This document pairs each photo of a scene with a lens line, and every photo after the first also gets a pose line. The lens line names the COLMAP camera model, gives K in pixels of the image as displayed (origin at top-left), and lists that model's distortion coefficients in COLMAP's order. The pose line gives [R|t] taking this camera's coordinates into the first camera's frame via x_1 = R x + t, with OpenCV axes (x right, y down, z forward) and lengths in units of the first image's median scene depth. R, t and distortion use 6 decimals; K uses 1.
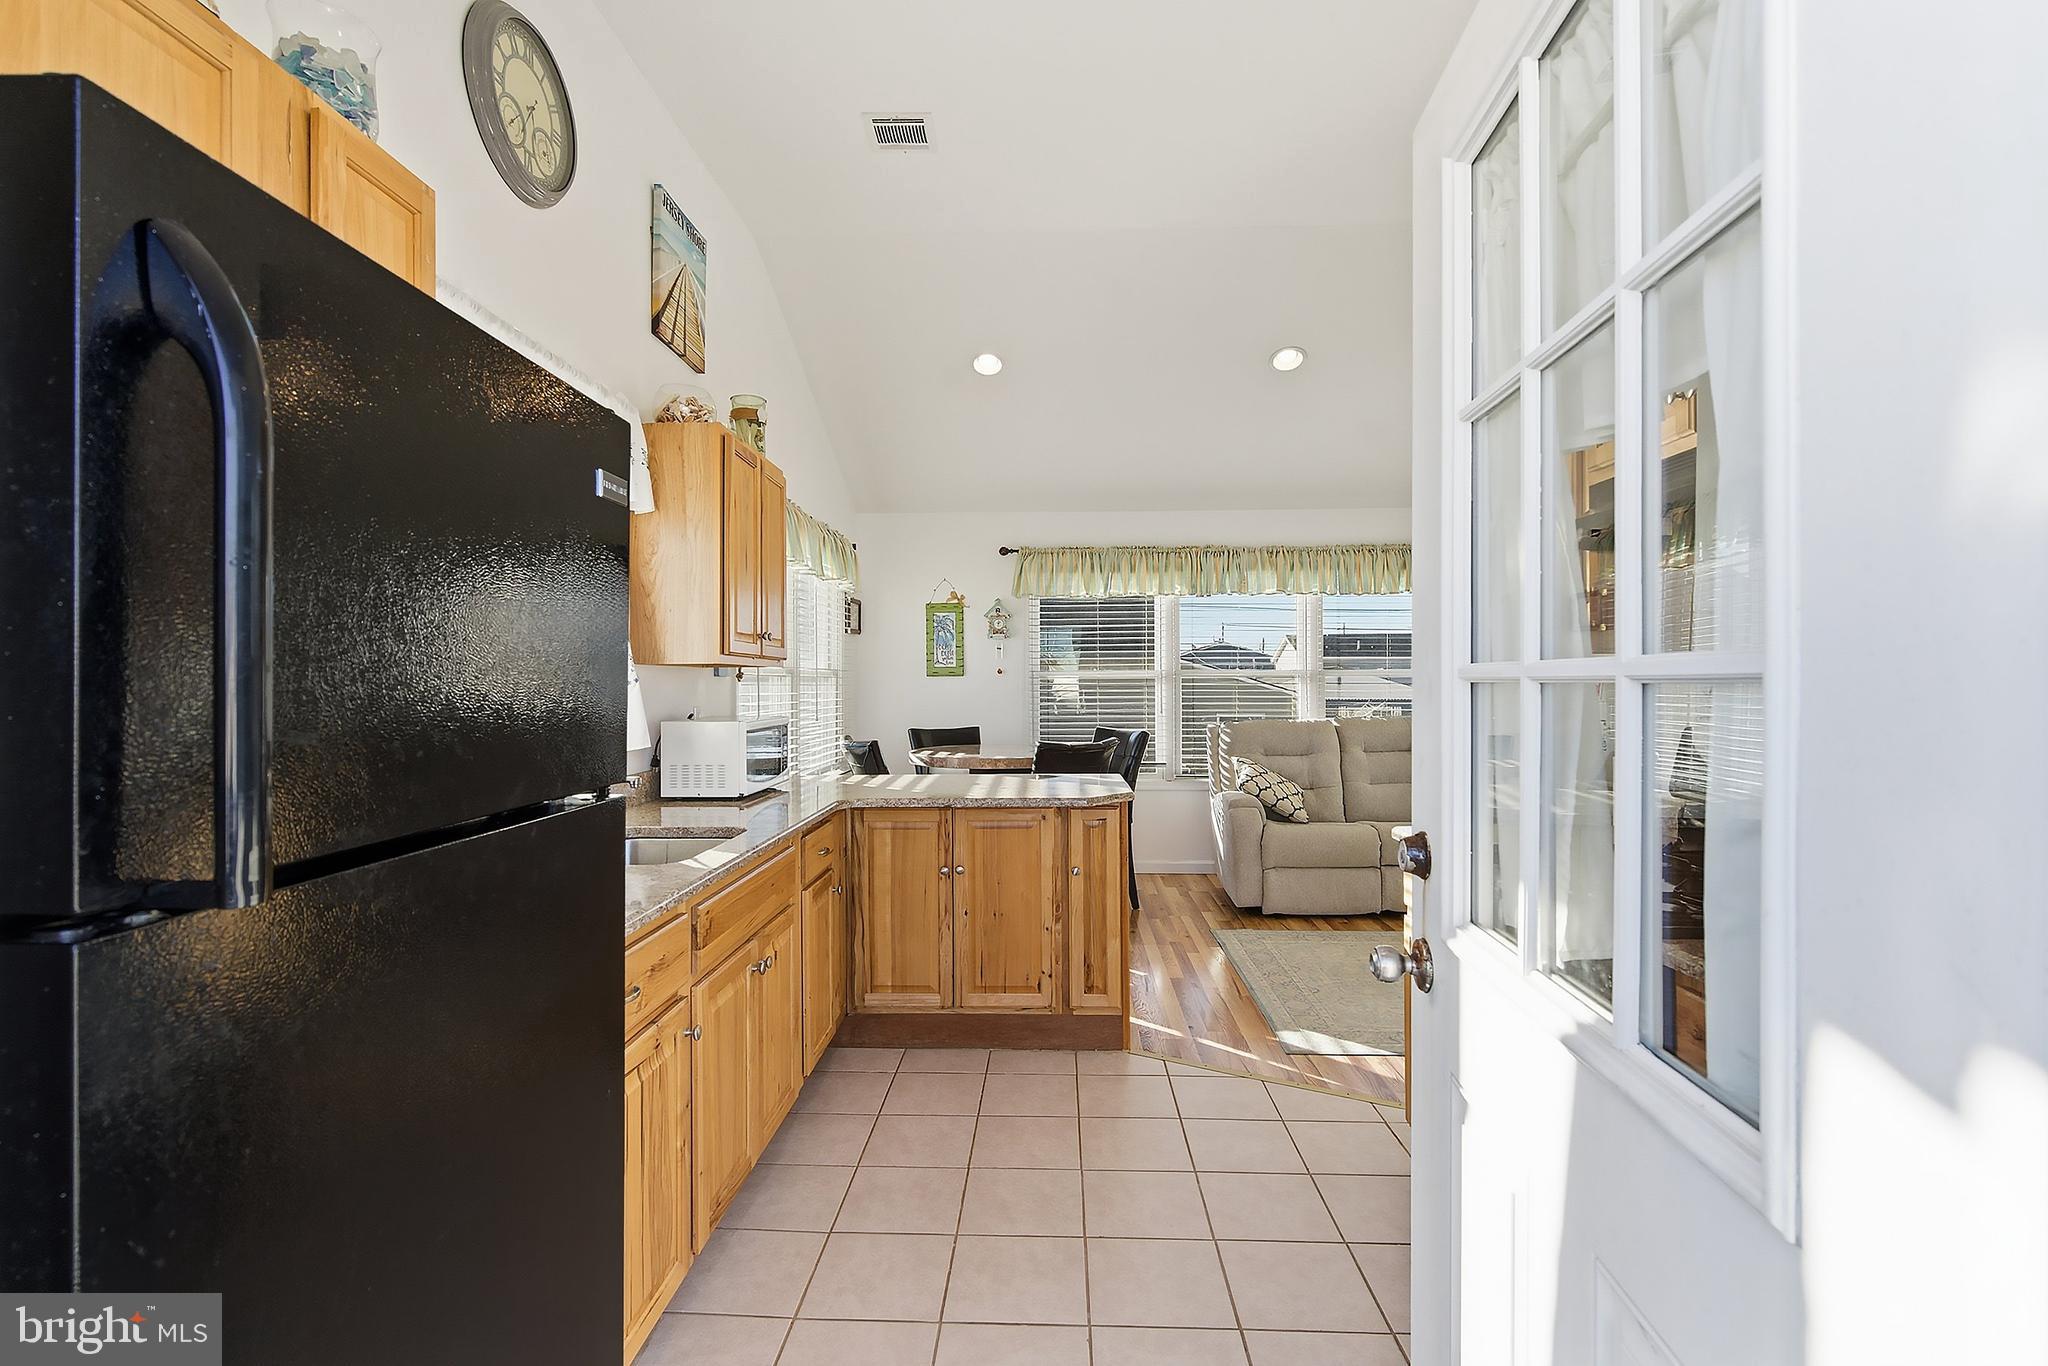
lens RADIAL K [[931.7, 0, 1019.2], [0, 931.7, 671.1], [0, 0, 1]] dist [-0.001380, -0.000694]
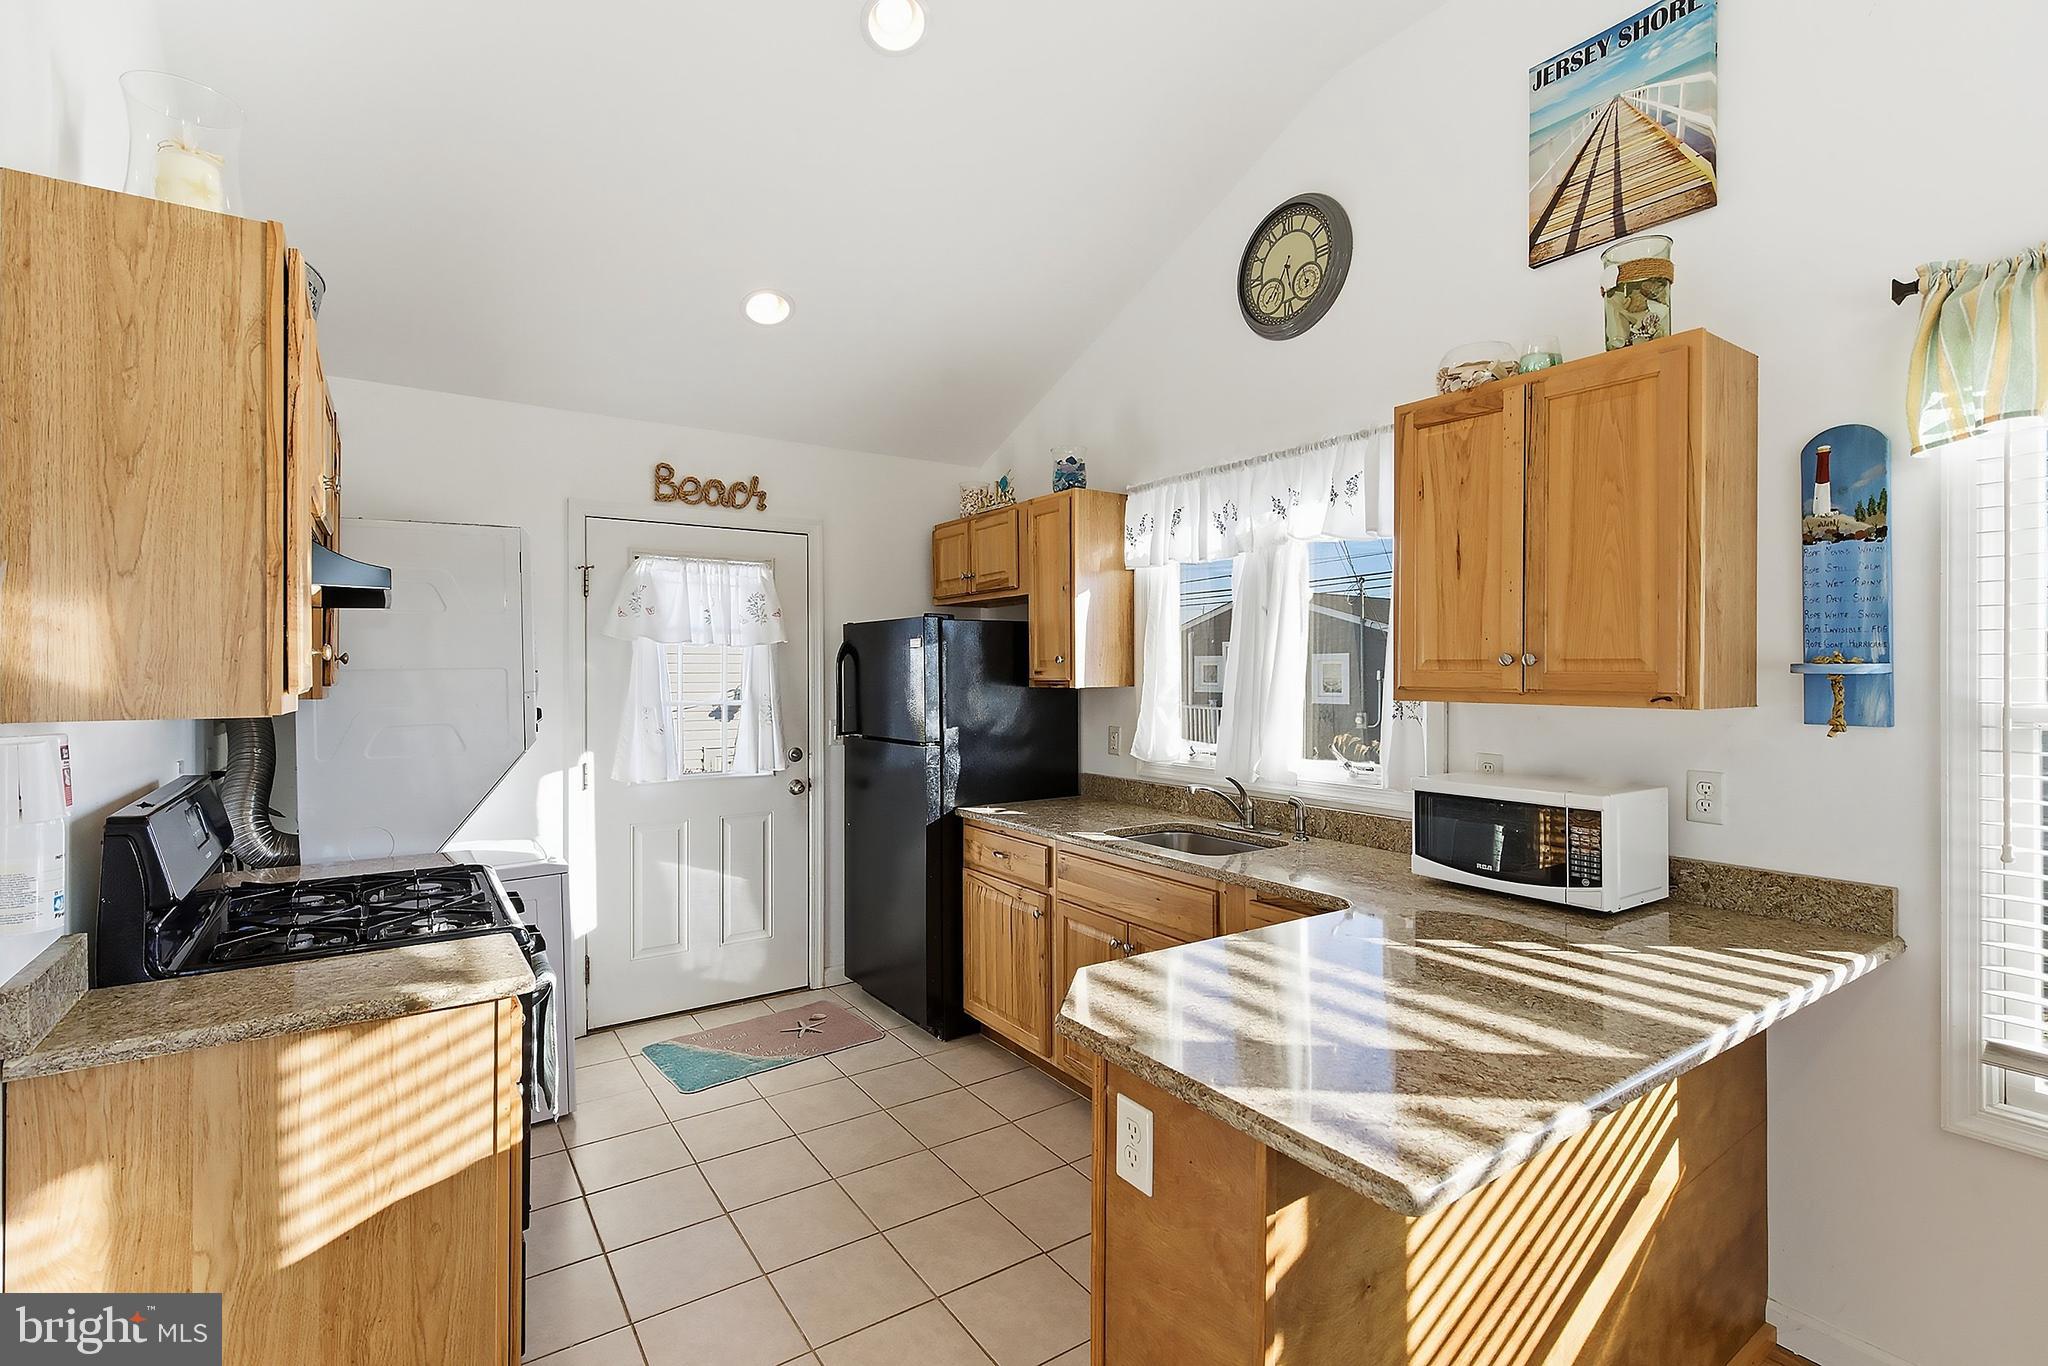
lens RADIAL K [[931.7, 0, 1019.2], [0, 931.7, 671.1], [0, 0, 1]] dist [-0.001380, -0.000694]
pose [[-0.803419, 0.003540, -0.595404, 0.202935], [0.010808, 0.999904, -0.008639, -0.015046], [0.595316, -0.013376, -0.803380, 0.684520]]
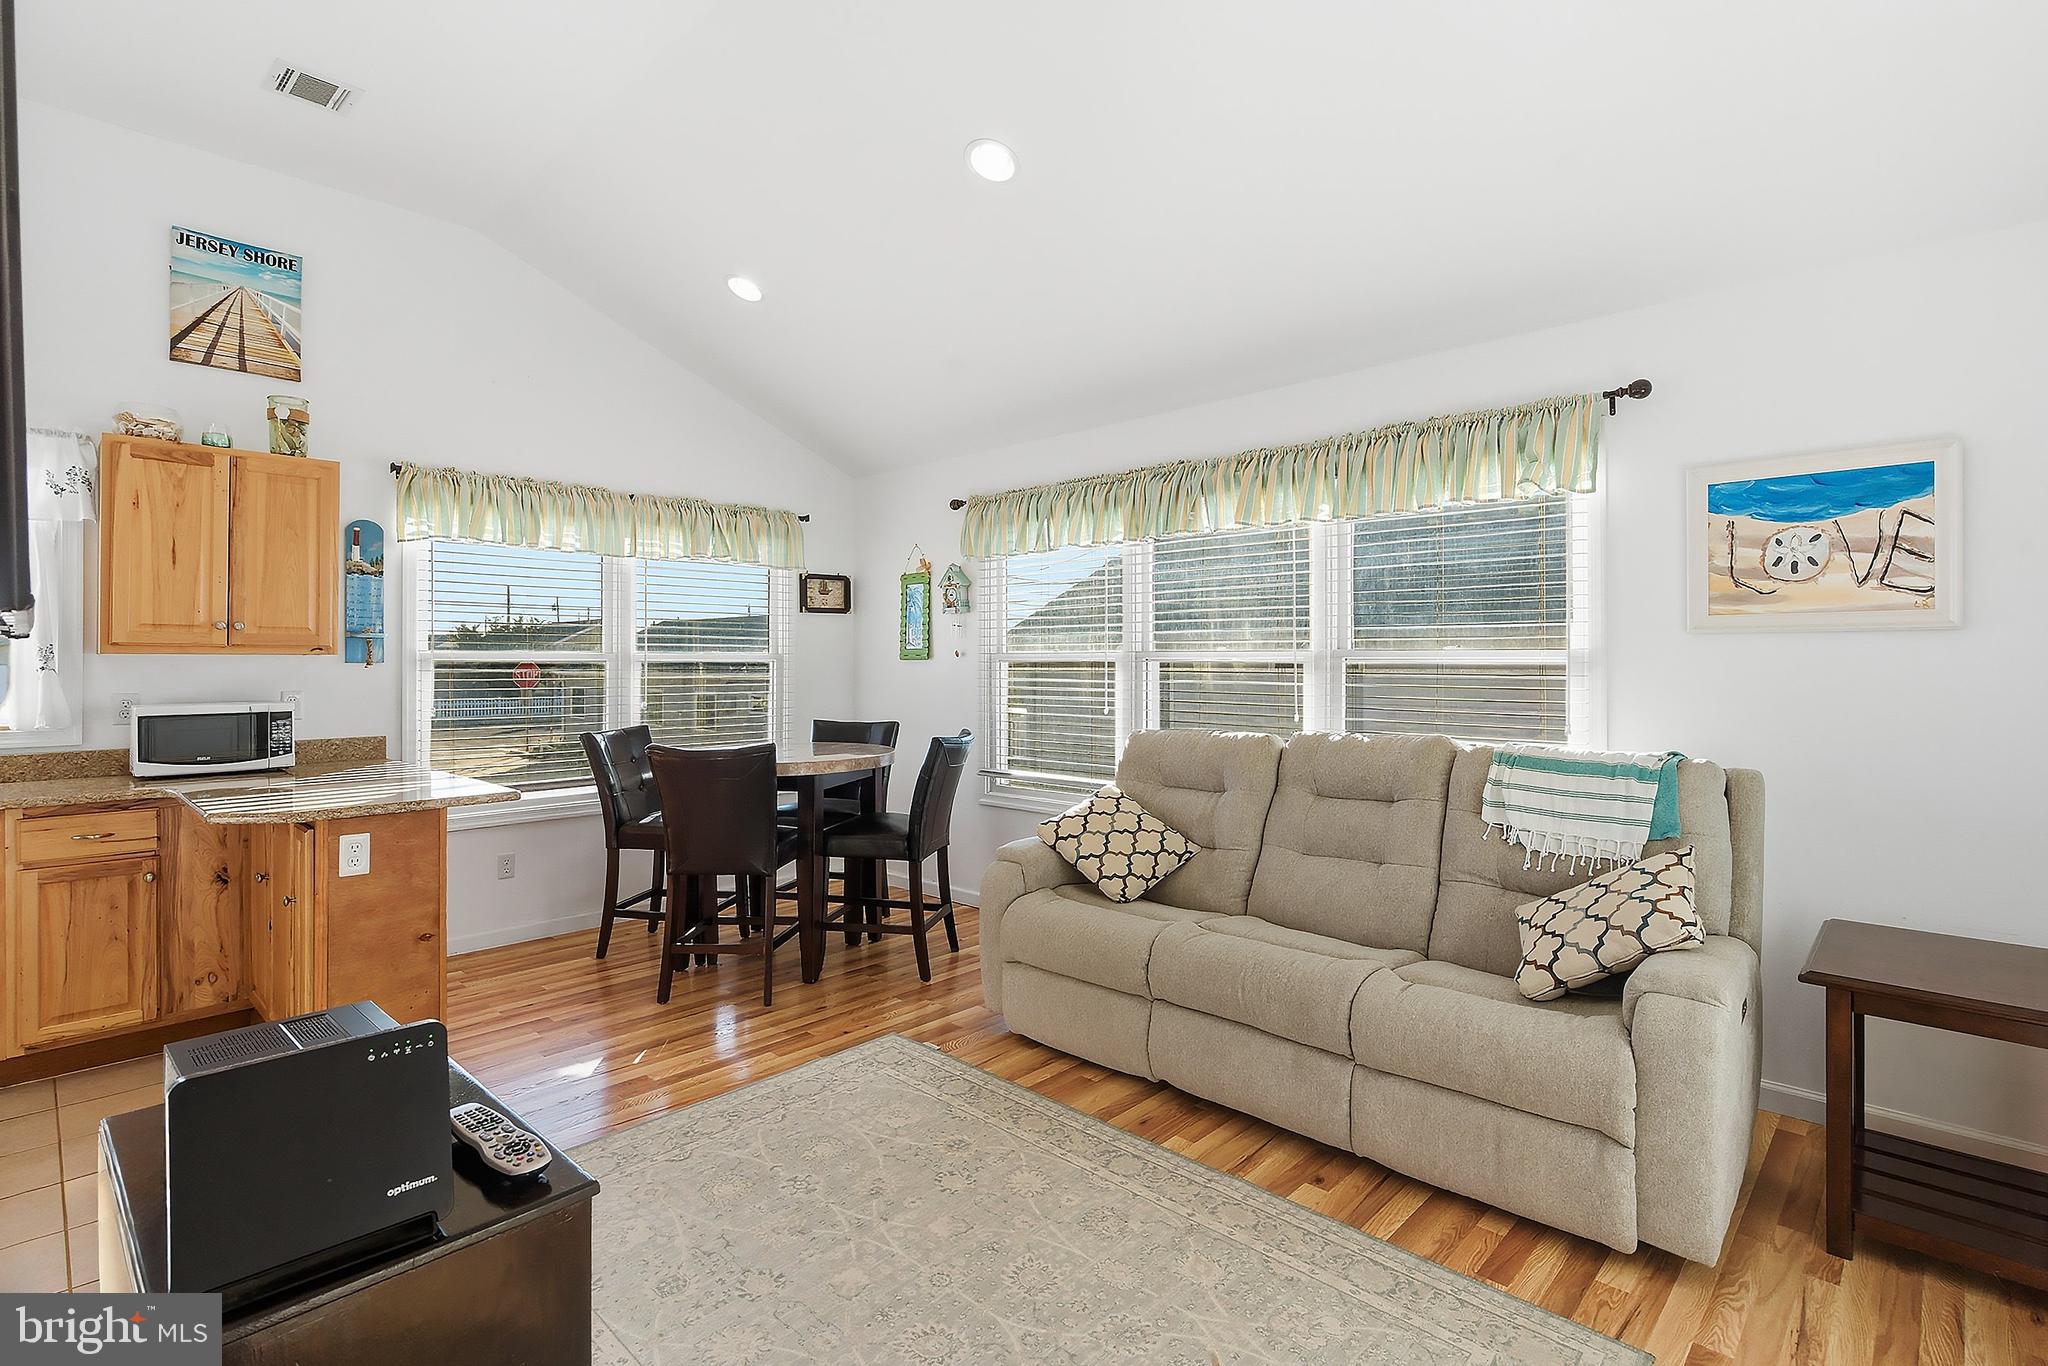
lens RADIAL K [[972.5, 0, 1016.9], [0, 972.5, 654.2], [0, 0, 1]] dist [-0.001347, -0.000252]
pose [[0.745054, -0.001979, -0.667002, 0.579641], [0.007032, 0.999963, 0.004888, -0.003090], [0.666968, -0.008333, 0.745040, 0.405427]]
